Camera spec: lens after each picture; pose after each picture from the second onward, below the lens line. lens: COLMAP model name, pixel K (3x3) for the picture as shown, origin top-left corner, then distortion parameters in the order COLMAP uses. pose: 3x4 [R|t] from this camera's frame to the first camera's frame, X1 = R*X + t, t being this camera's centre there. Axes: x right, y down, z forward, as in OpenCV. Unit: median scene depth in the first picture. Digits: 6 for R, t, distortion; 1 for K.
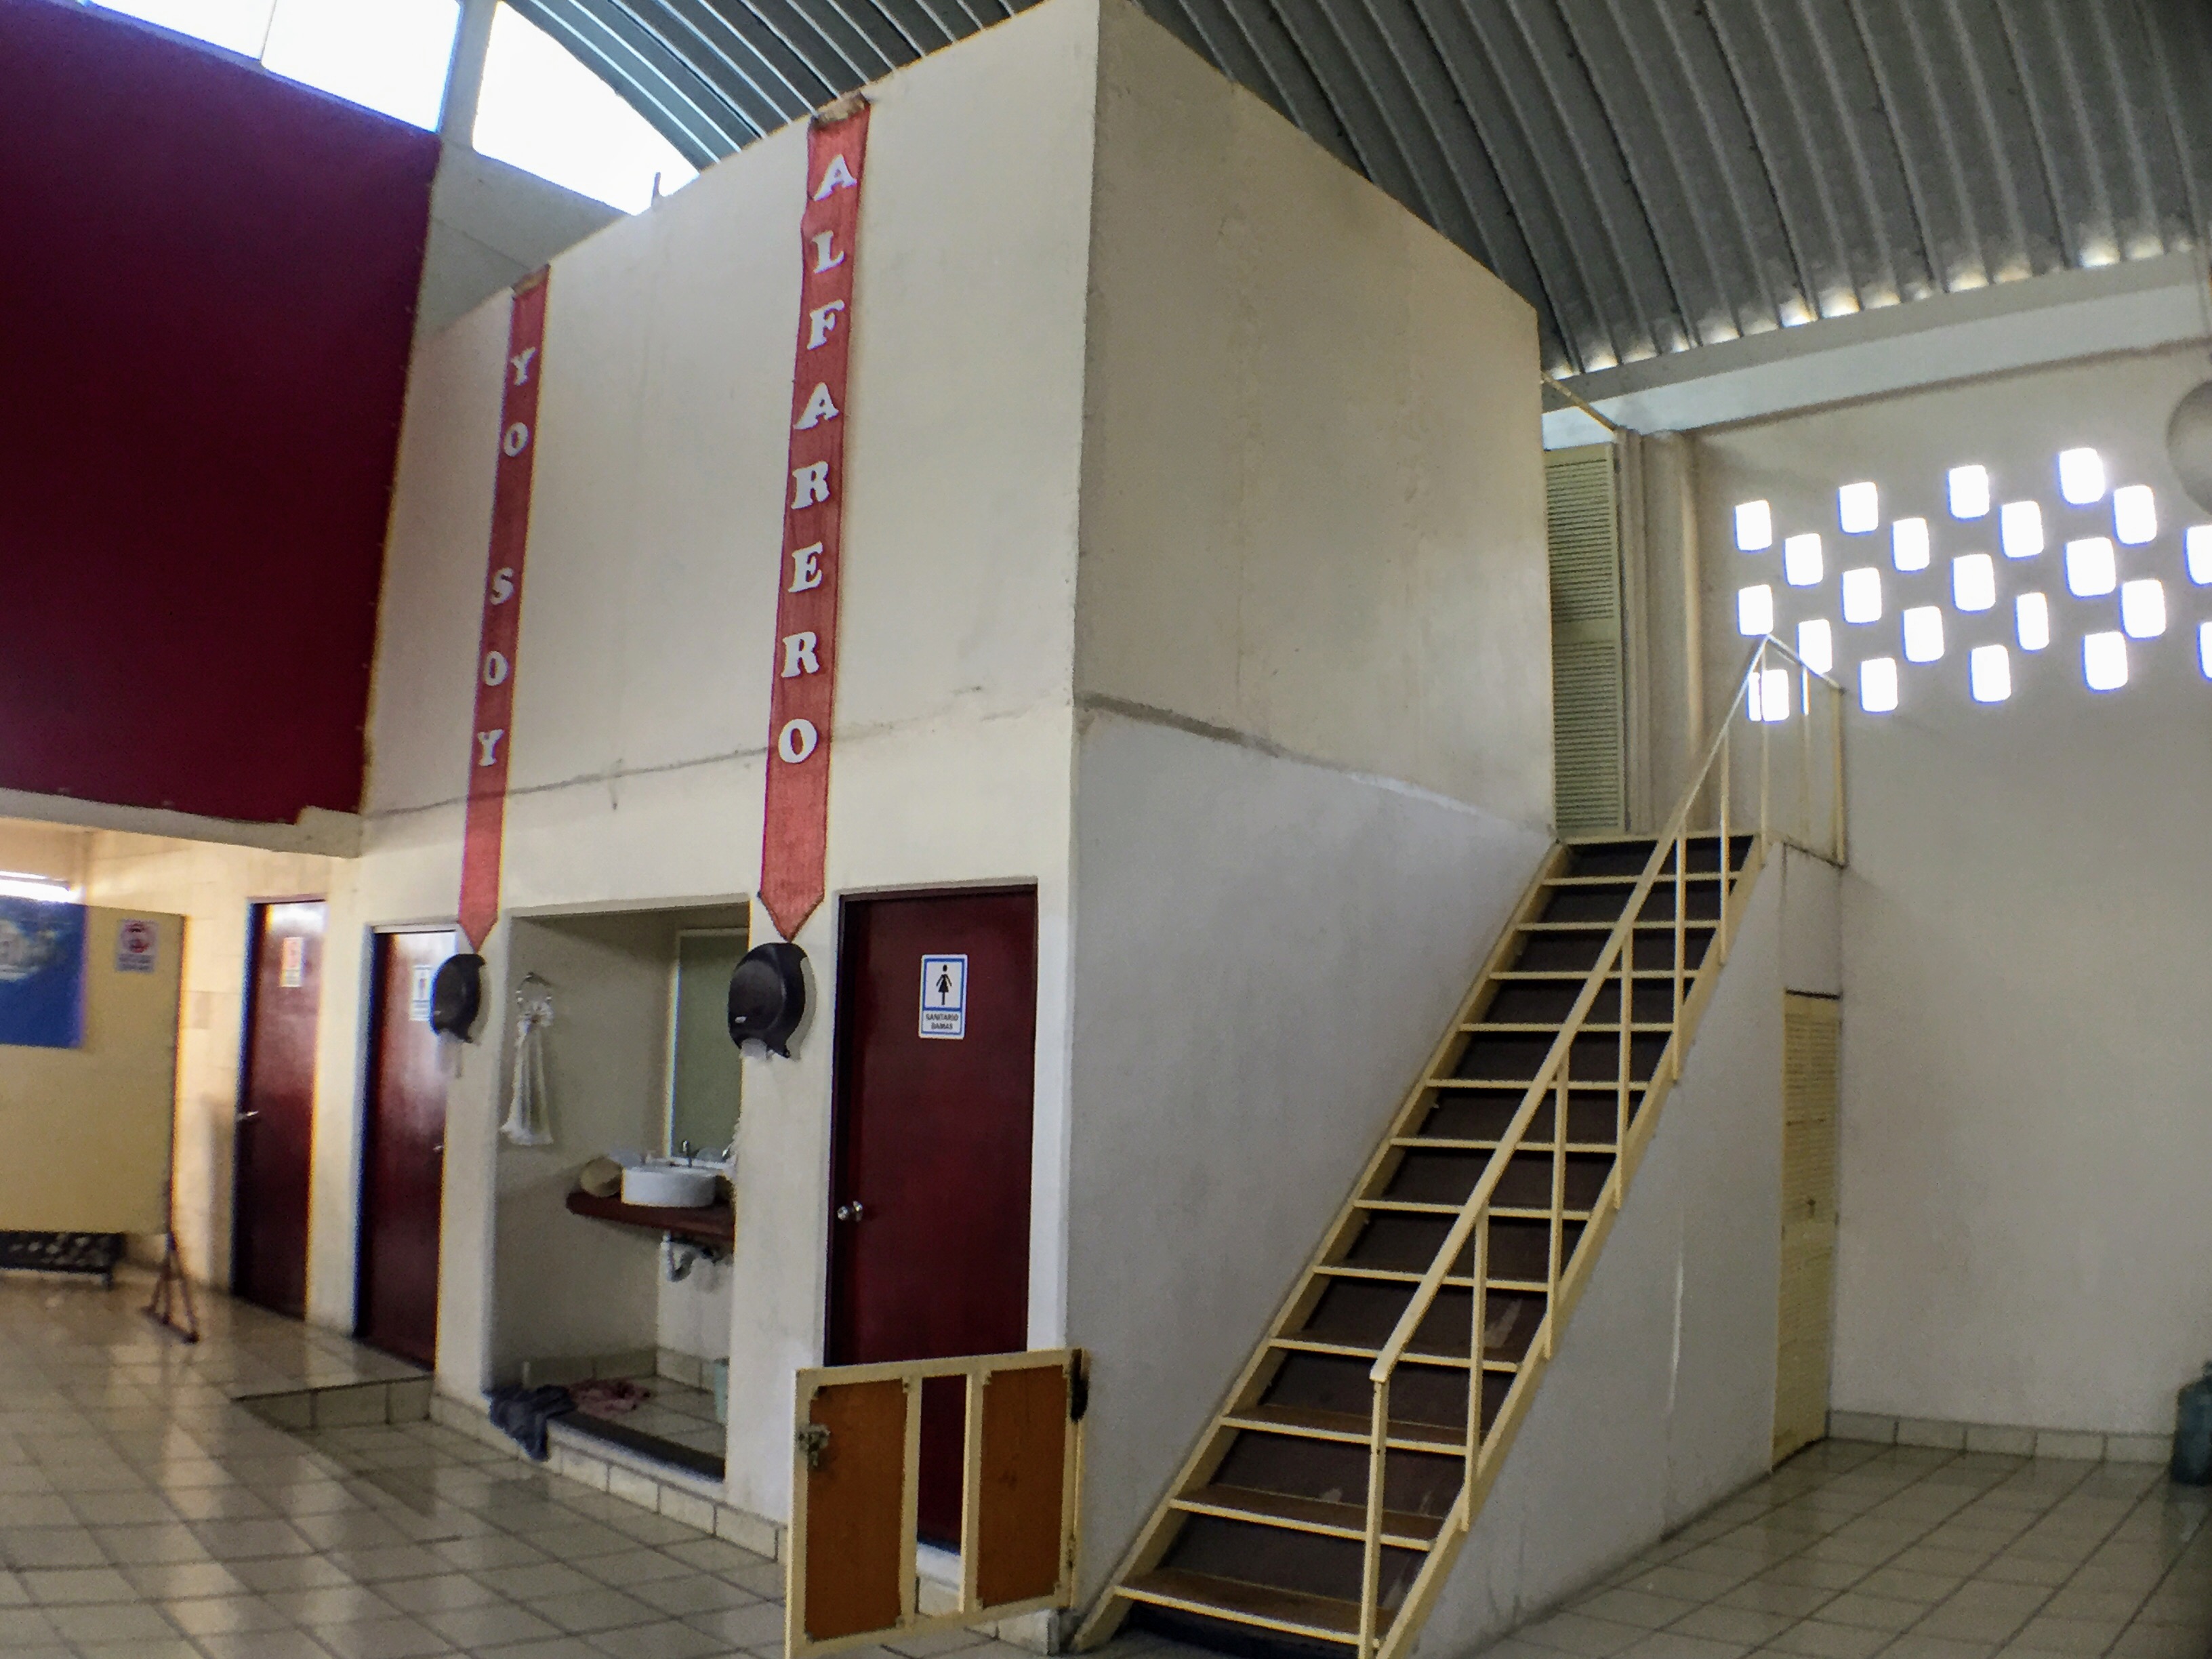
lens RADIAL K [[1898.2, 0, 1122.5], [0, 1898.2, 841.5], [0, 0, 1]] dist [-0.164599, 0.003574]
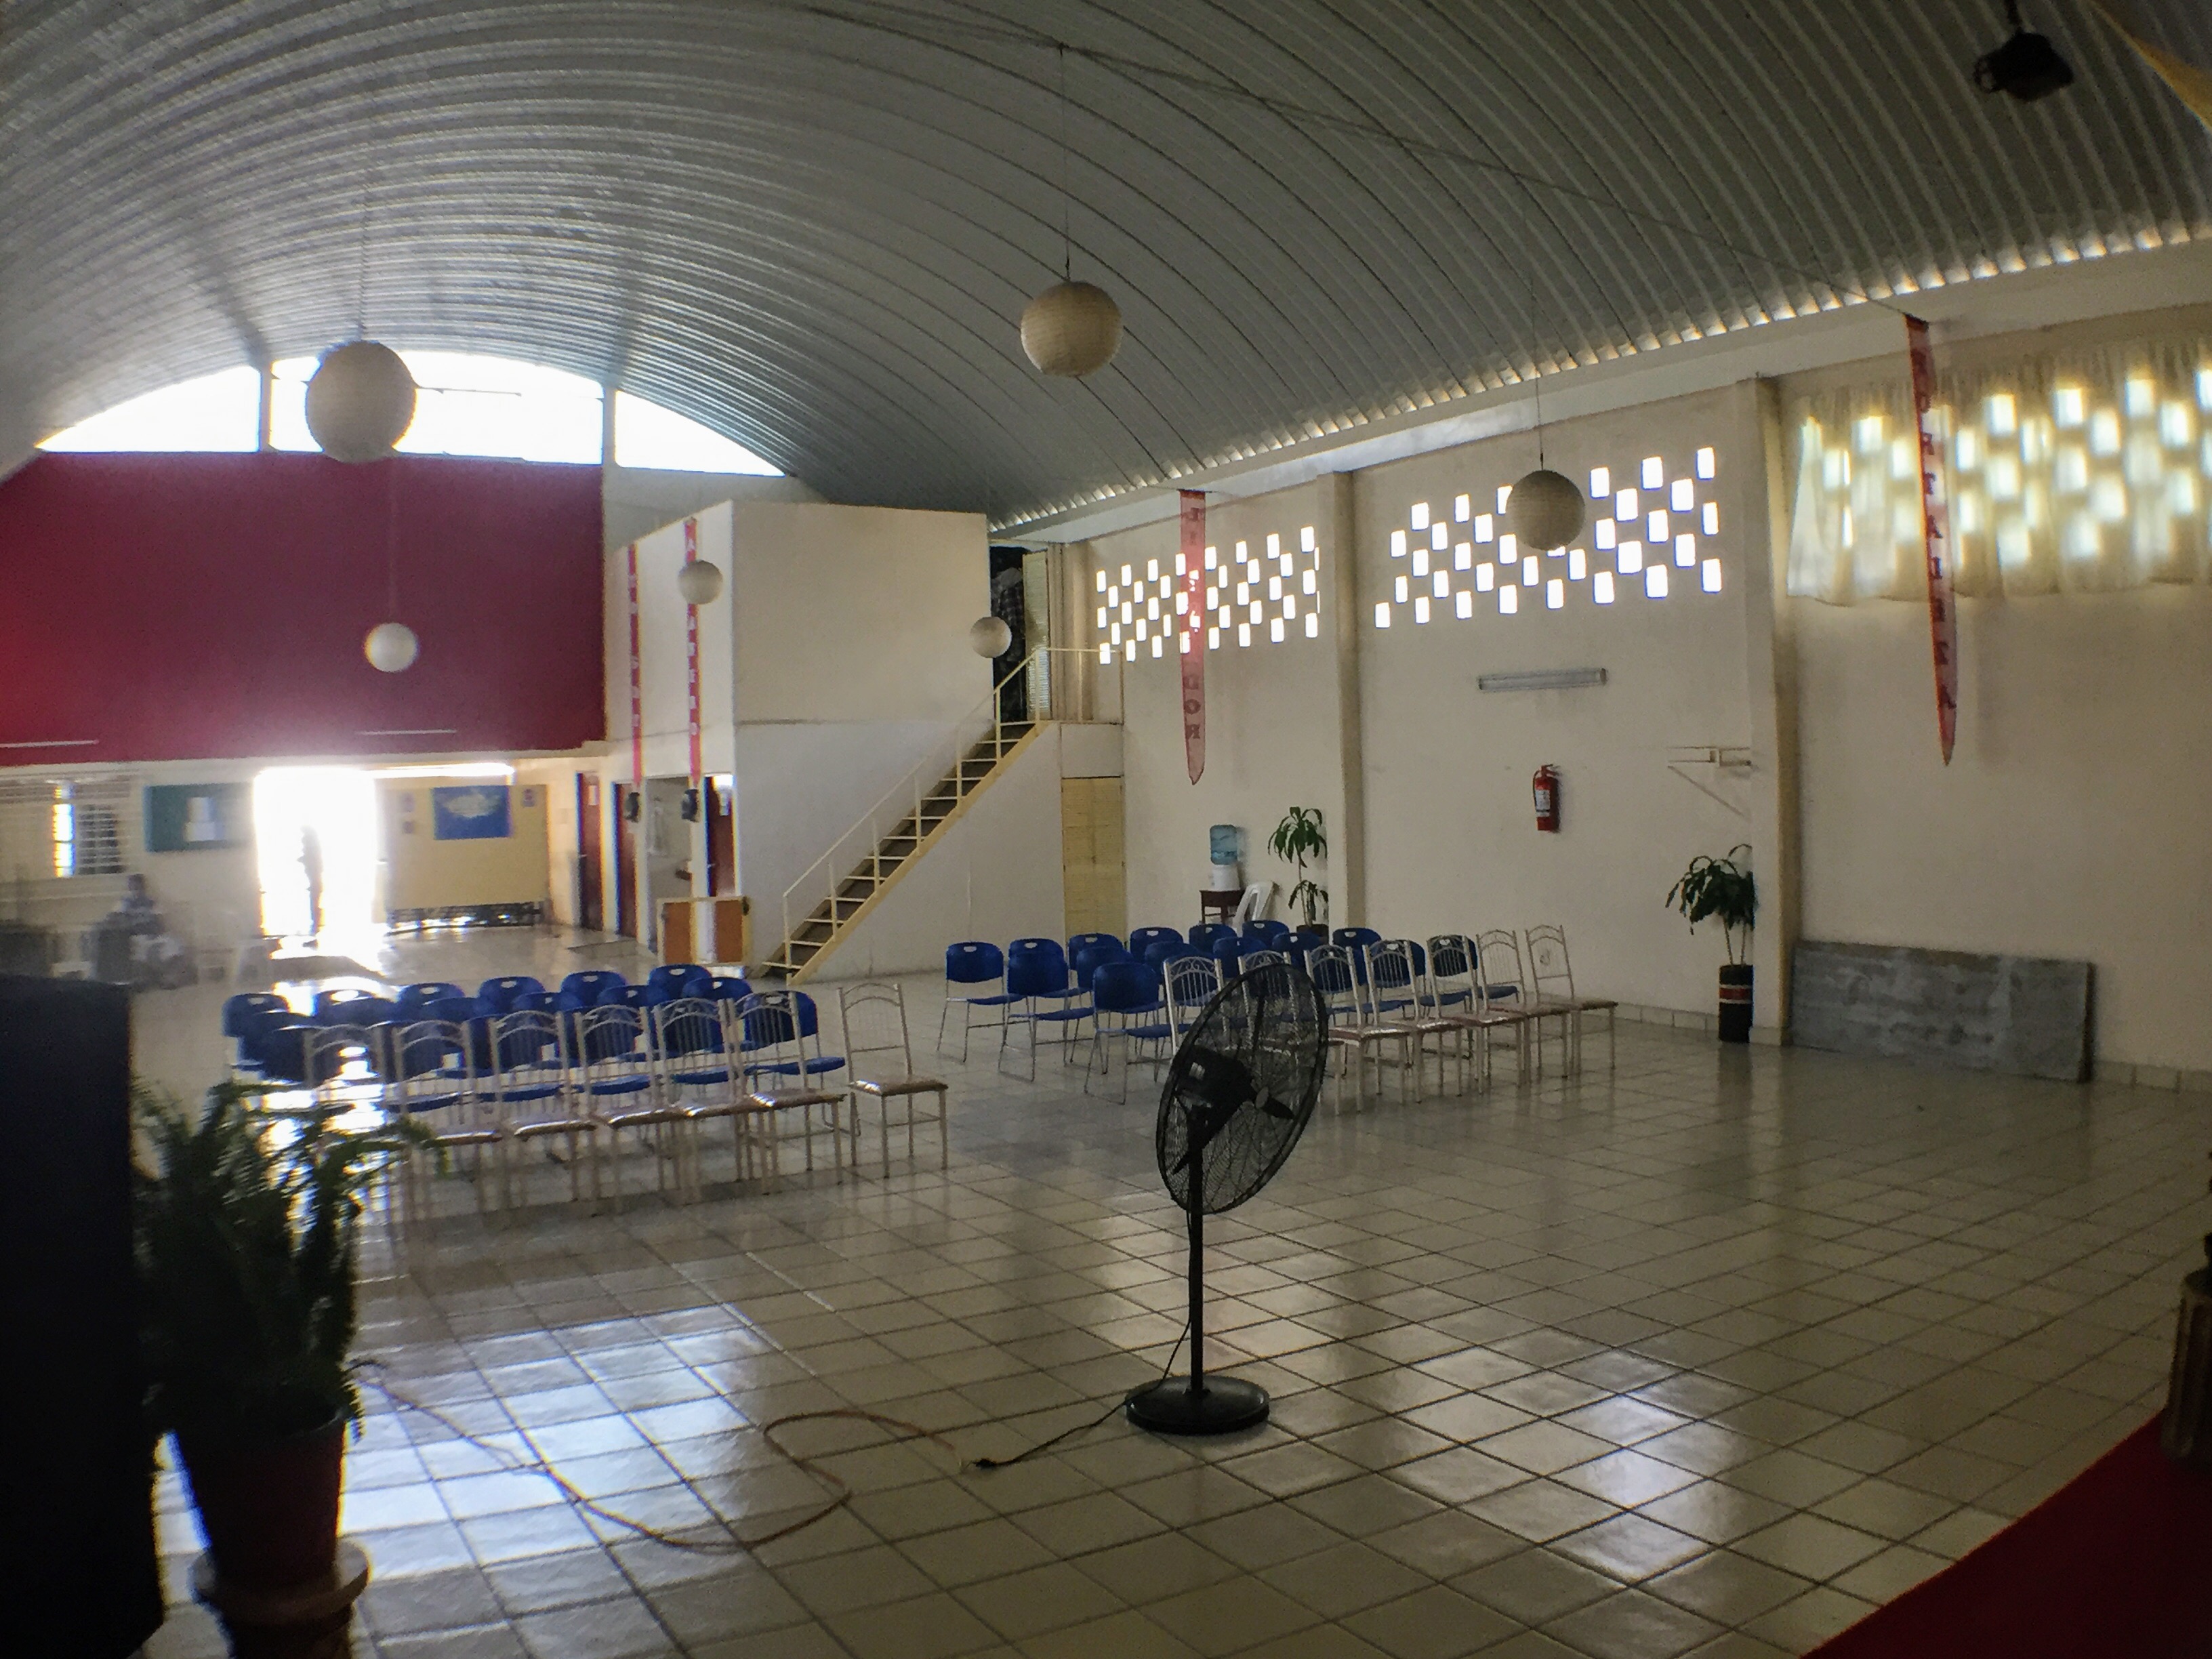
lens RADIAL K [[1914.4, 0, 1098.3], [0, 1914.4, 832.8], [0, 0, 1]] dist [-0.071932, 0.005287]
pose [[0.958988, -0.055053, -0.278049, 1.308394], [0.094574, 0.986890, 0.130784, -0.222798], [0.267203, -0.151717, 0.951622, -1.856842]]
